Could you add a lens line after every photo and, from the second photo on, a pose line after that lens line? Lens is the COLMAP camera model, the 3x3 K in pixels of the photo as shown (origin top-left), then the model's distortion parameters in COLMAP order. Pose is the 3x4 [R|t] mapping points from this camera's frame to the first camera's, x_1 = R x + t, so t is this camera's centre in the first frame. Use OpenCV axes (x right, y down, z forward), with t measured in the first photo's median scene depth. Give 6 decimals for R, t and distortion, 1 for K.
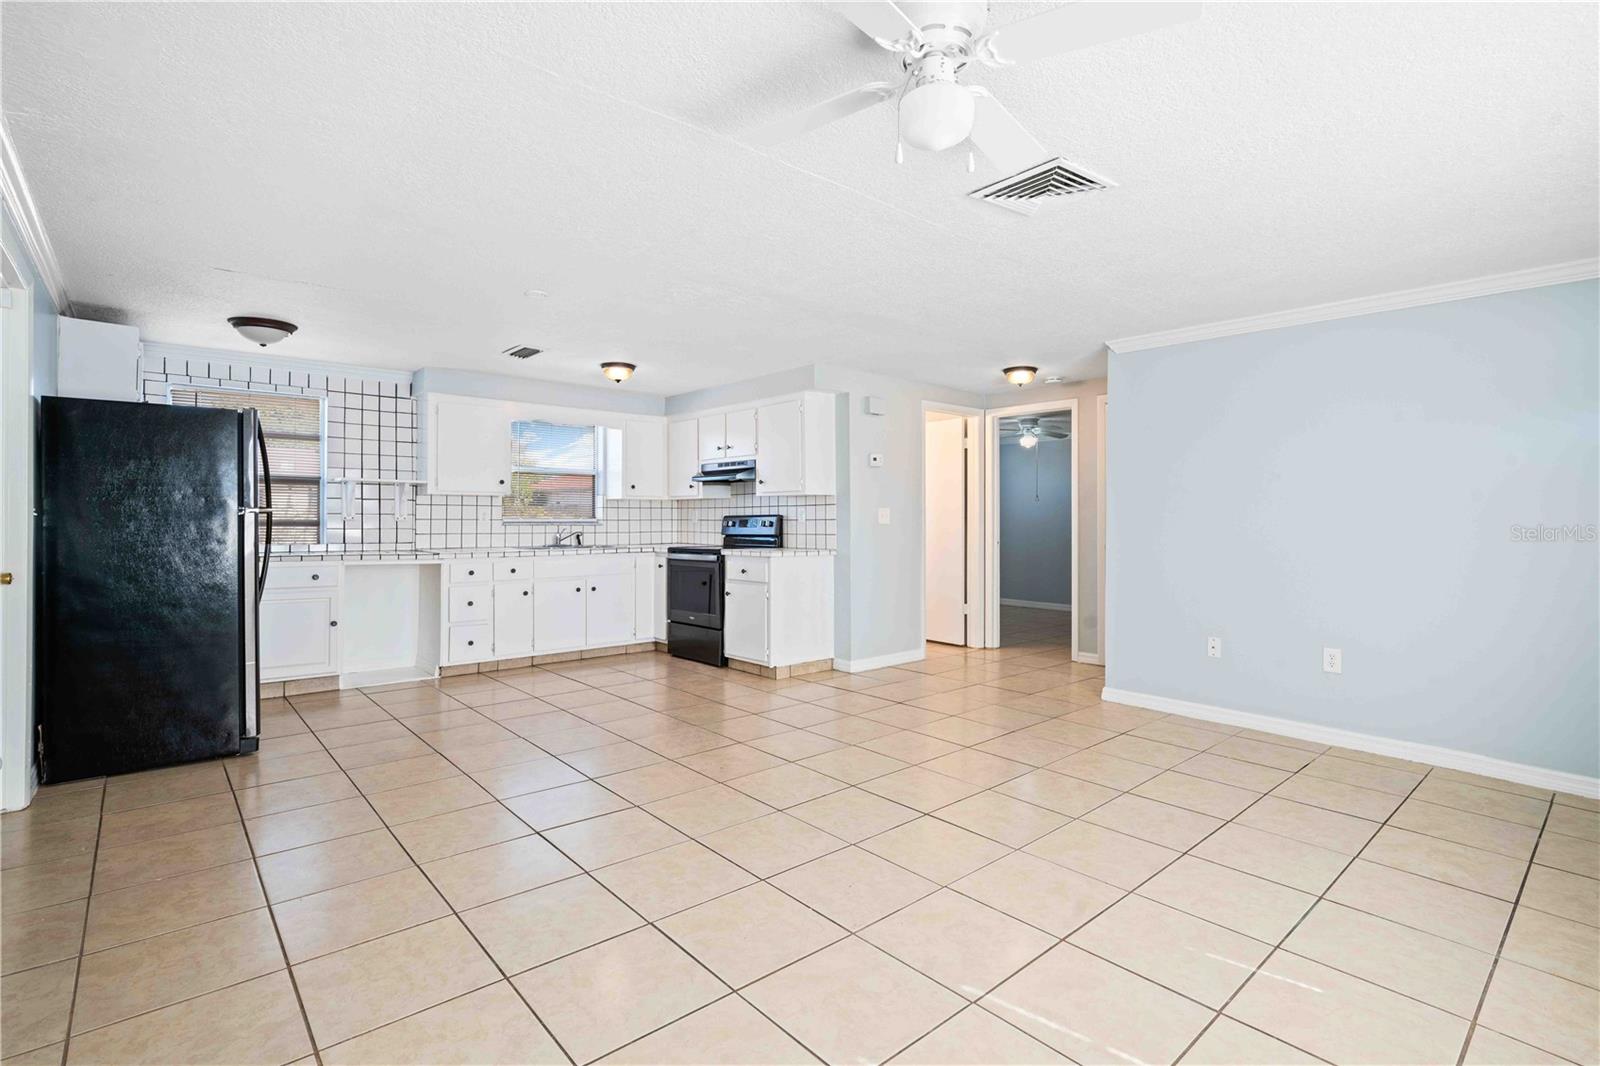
lens RADIAL K [[748.4, 0, 800.0], [0, 748.4, 533.0], [0, 0, 1]] dist [-0.014040, -0.000395]
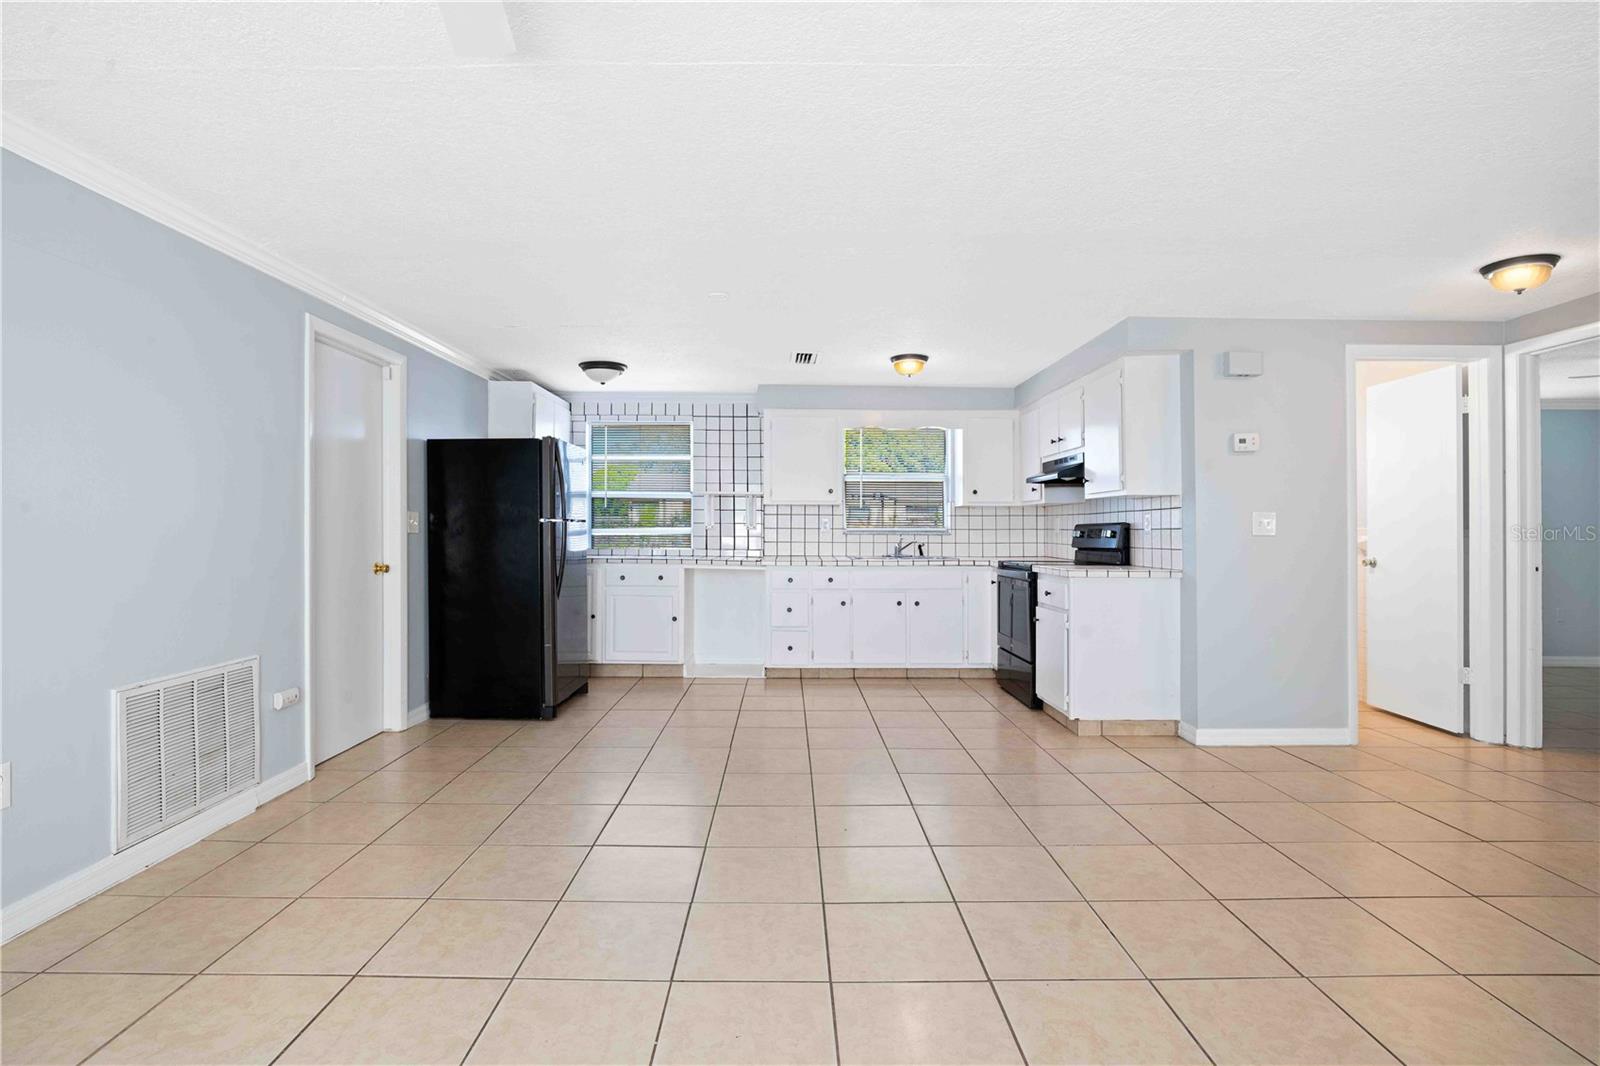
lens RADIAL K [[763.7, 0, 800.0], [0, 763.7, 533.0], [0, 0, 1]] dist [-0.011112, -0.000262]
pose [[0.757697, 0.004259, -0.652592, 0.241015], [-0.014283, 0.999847, -0.010058, -0.000988], [0.652450, 0.016941, 0.757642, 0.197718]]
